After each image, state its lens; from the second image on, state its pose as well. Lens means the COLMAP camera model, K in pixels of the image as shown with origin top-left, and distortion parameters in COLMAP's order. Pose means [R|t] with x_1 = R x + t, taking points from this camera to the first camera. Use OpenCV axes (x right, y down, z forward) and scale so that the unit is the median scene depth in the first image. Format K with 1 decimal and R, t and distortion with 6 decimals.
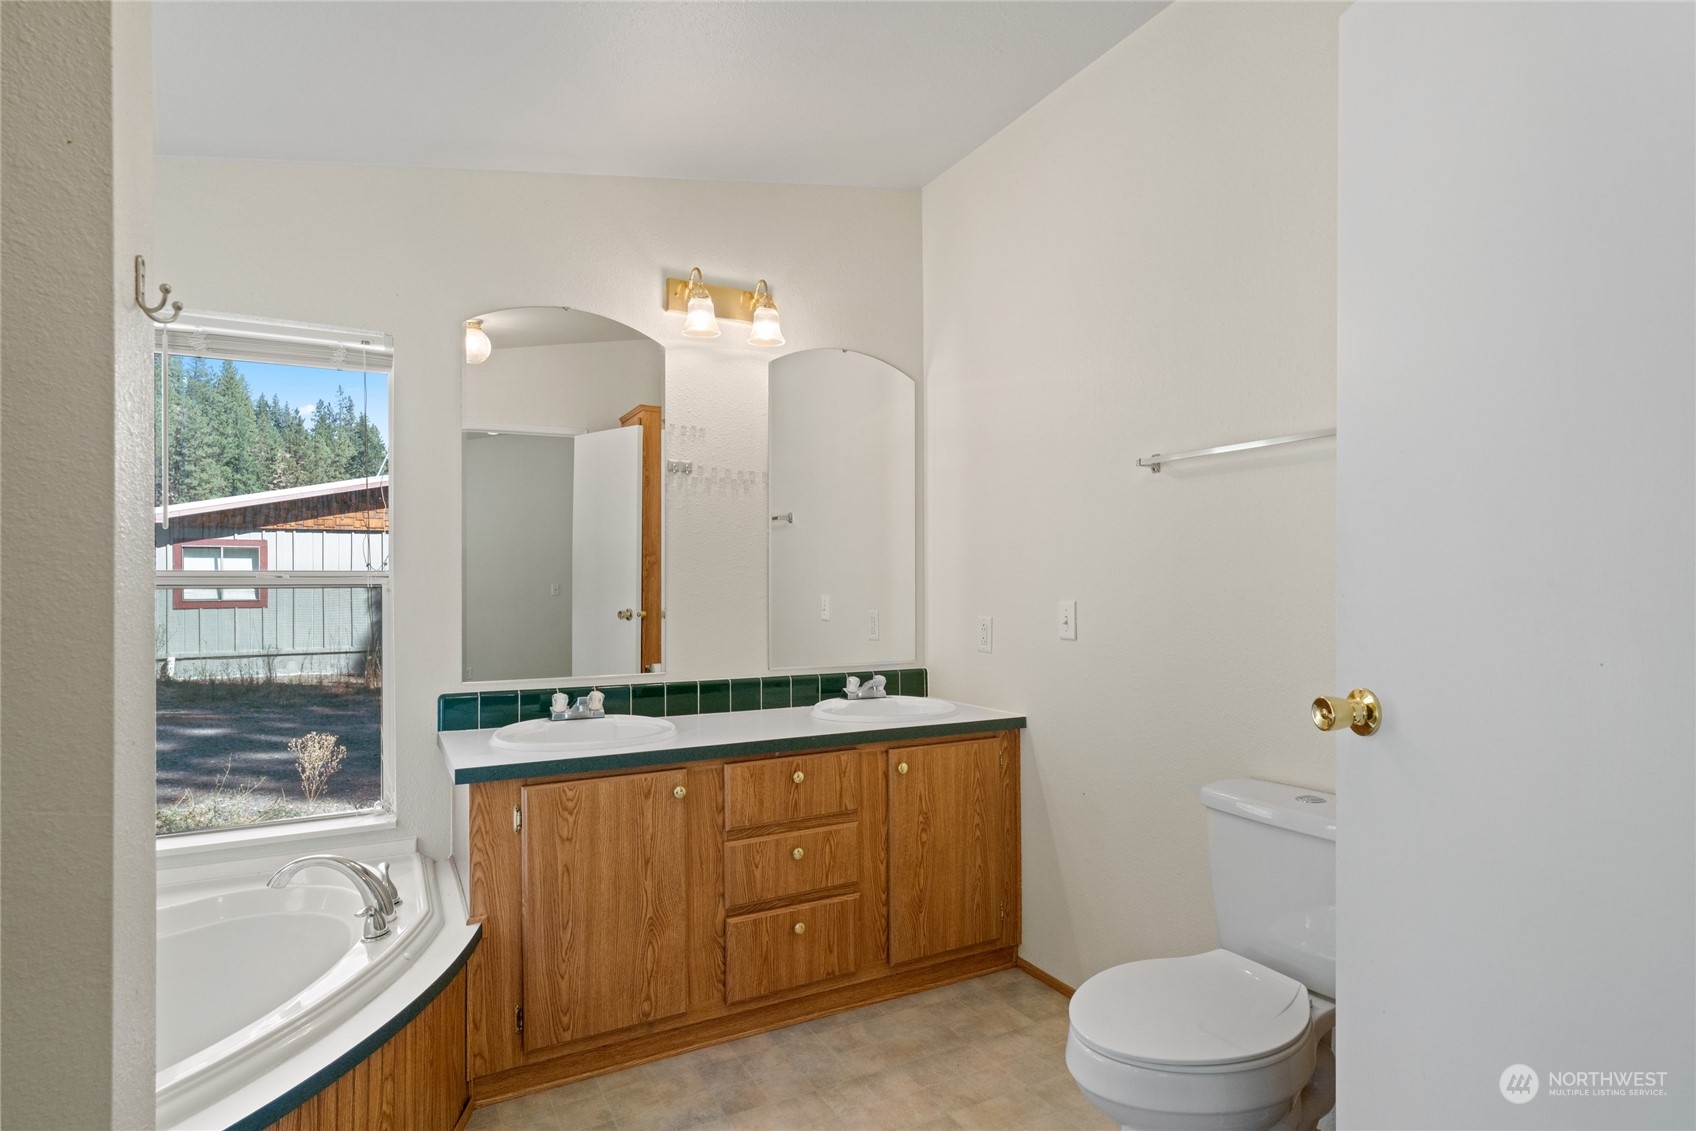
lens RADIAL K [[857.2, 0, 827.5], [0, 857.2, 585.8], [0, 0, 1]] dist [-0.009901, 0.006237]
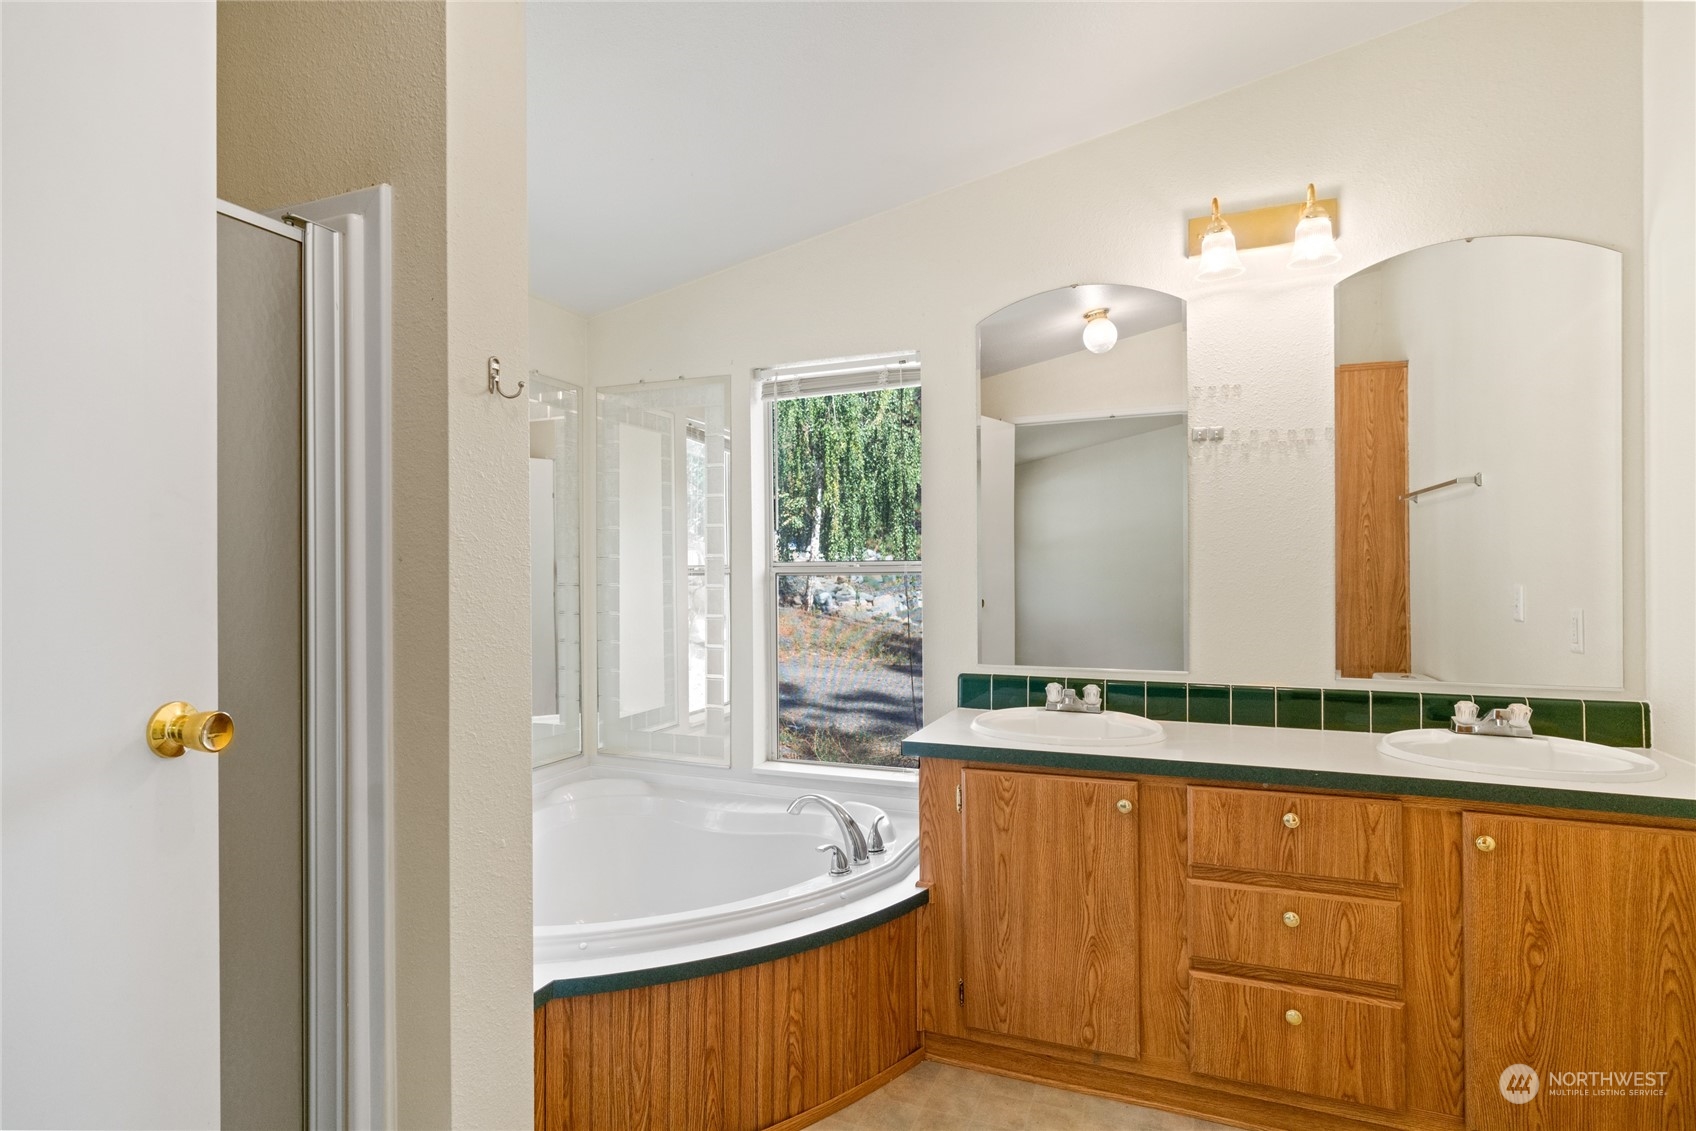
lens RADIAL K [[857.2, 0, 839.5], [0, 857.2, 573.7], [0, 0, 1]] dist [-0.009901, 0.006237]
pose [[0.645703, 0.000132, -0.763589, 0.274526], [0.001141, 0.999999, 0.001137, -0.000539], [0.763588, -0.001605, 0.645702, 0.180674]]
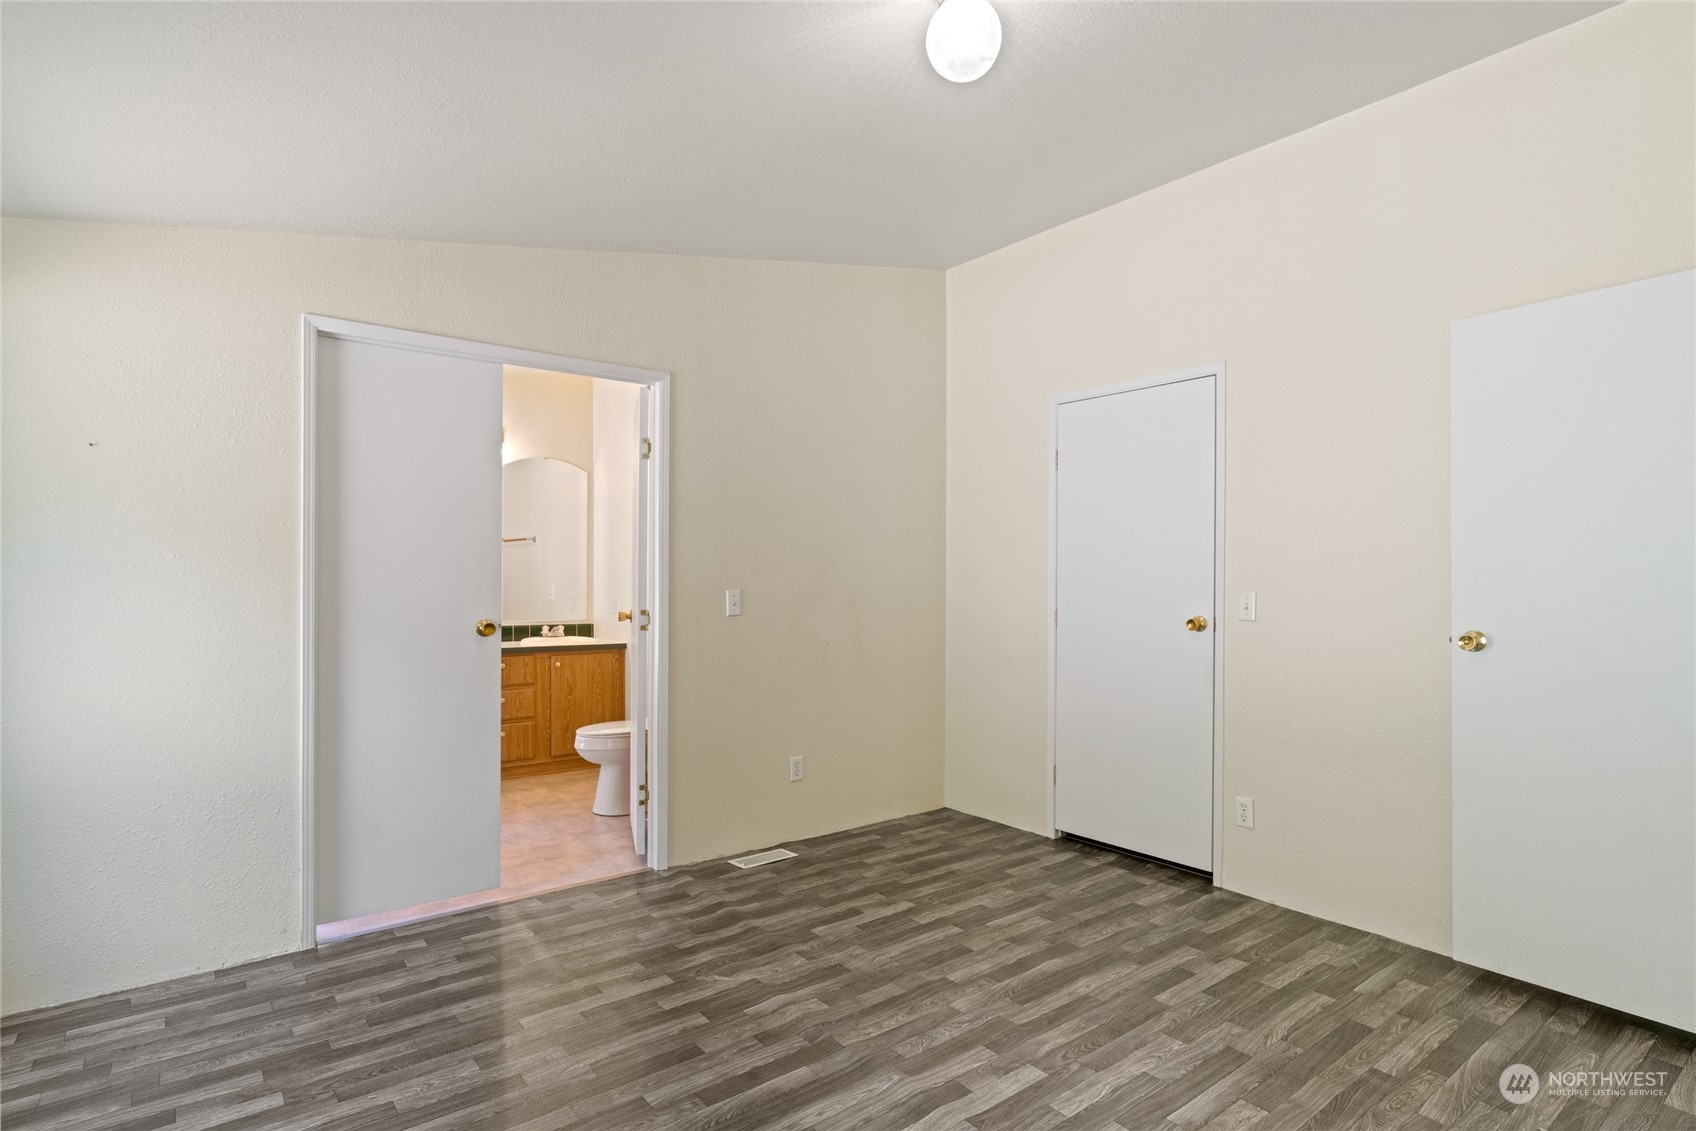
lens RADIAL K [[857.2, 0, 812.1], [0, 857.2, 562.2], [0, 0, 1]] dist [-0.009901, 0.006237]
pose [[0.986106, 0.009849, 0.165827, 0.362932], [-0.006030, 0.999705, -0.023515, 0.002211], [-0.166009, 0.022188, 0.985875, -1.252587]]
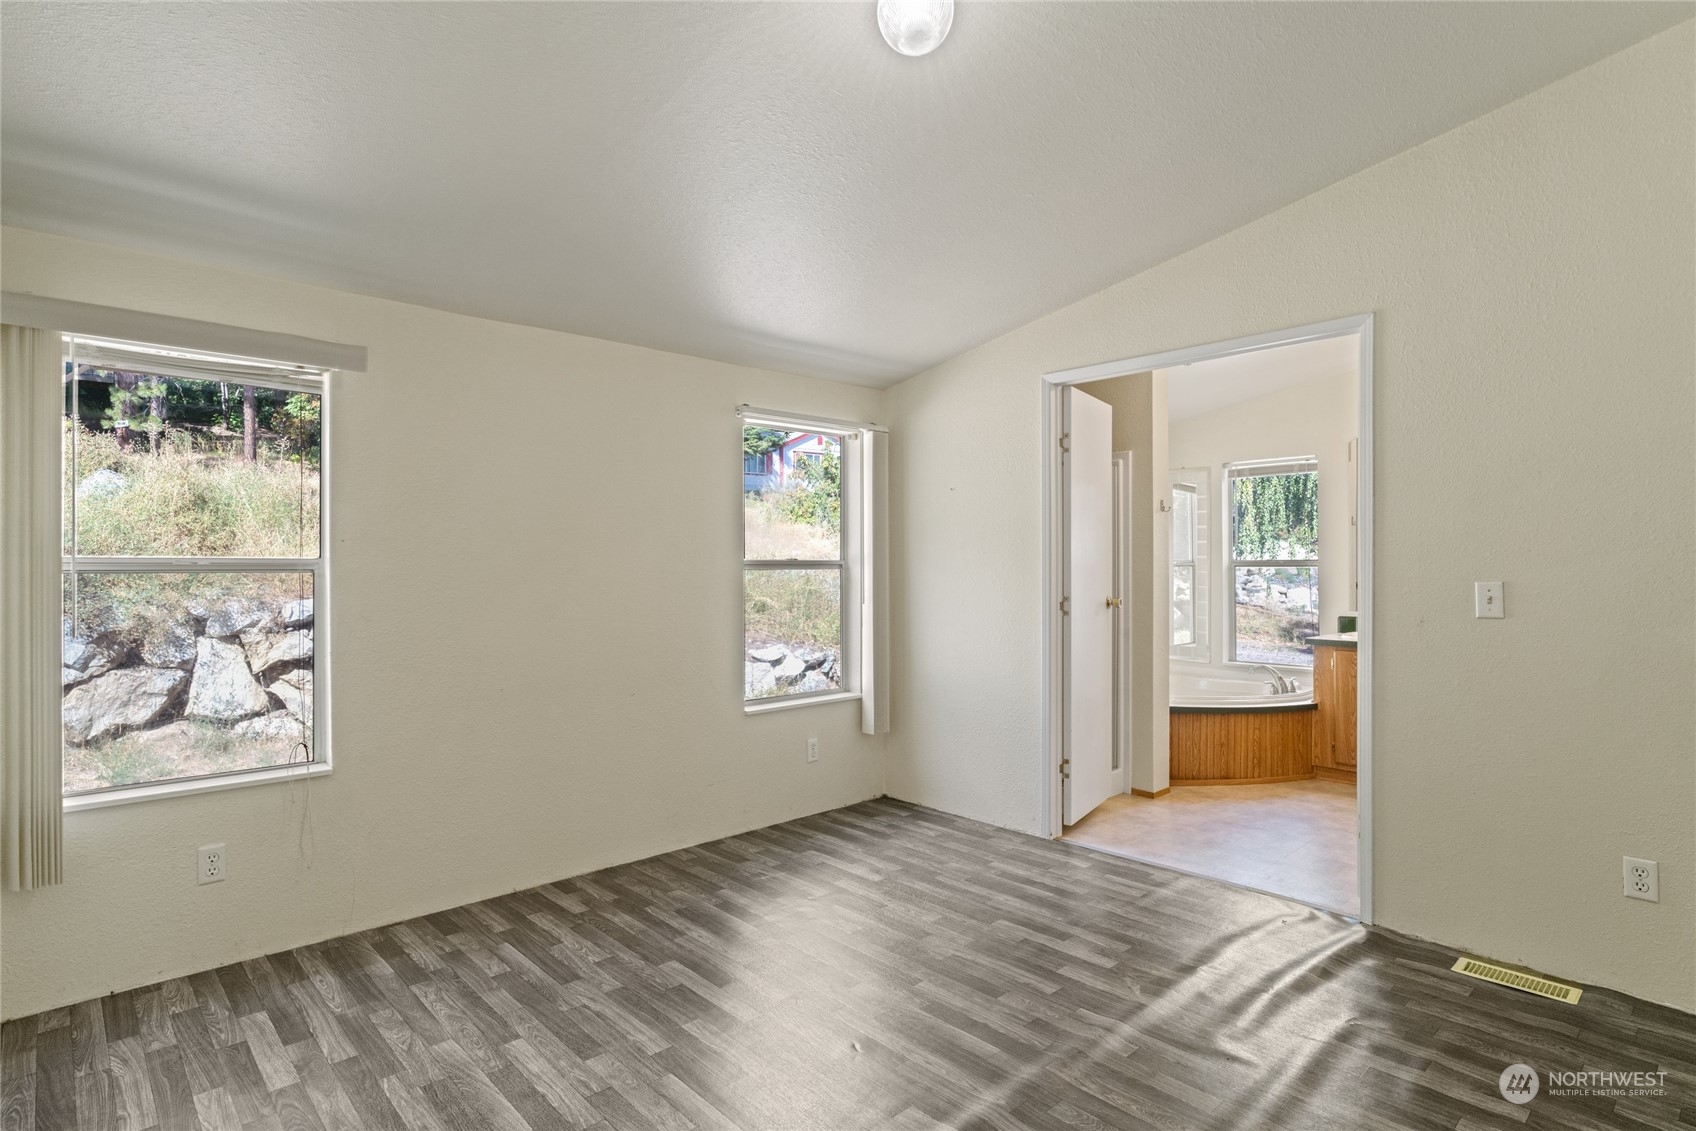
lens RADIAL K [[857.2, 0, 848.2], [0, 857.2, 572.8], [0, 0, 1]] dist [-0.009901, 0.006237]
pose [[0.265409, 0.007548, -0.964106, 1.293985], [0.001906, 0.999963, 0.008353, -0.003336], [0.964134, -0.004055, 0.265385, -0.768727]]
